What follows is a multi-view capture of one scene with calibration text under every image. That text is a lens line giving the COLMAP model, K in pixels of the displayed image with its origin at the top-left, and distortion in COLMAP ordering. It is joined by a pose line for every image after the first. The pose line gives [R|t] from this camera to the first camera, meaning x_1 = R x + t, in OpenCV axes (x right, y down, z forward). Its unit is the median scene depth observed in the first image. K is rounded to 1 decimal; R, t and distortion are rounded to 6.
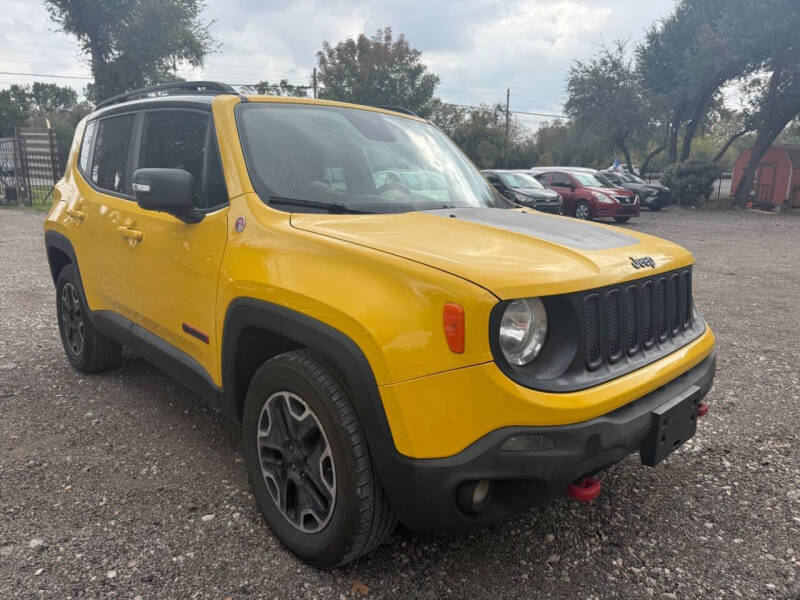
lens RADIAL K [[570.8, 0, 402.4], [0, 570.8, 303.6], [0, 0, 1]] dist [0.019836, -0.023795]
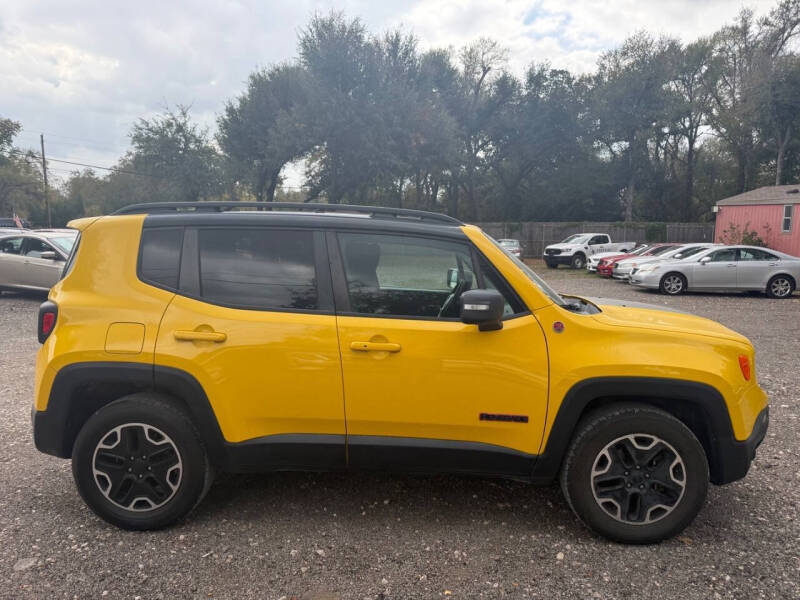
lens RADIAL K [[570.8, 0, 402.4], [0, 570.8, 303.6], [0, 0, 1]] dist [0.019836, -0.023795]
pose [[0.715739, -0.091687, 0.692323, -0.288833], [0.151443, 0.988132, -0.025704, -0.041952], [-0.681749, 0.123245, 0.721130, 0.048908]]
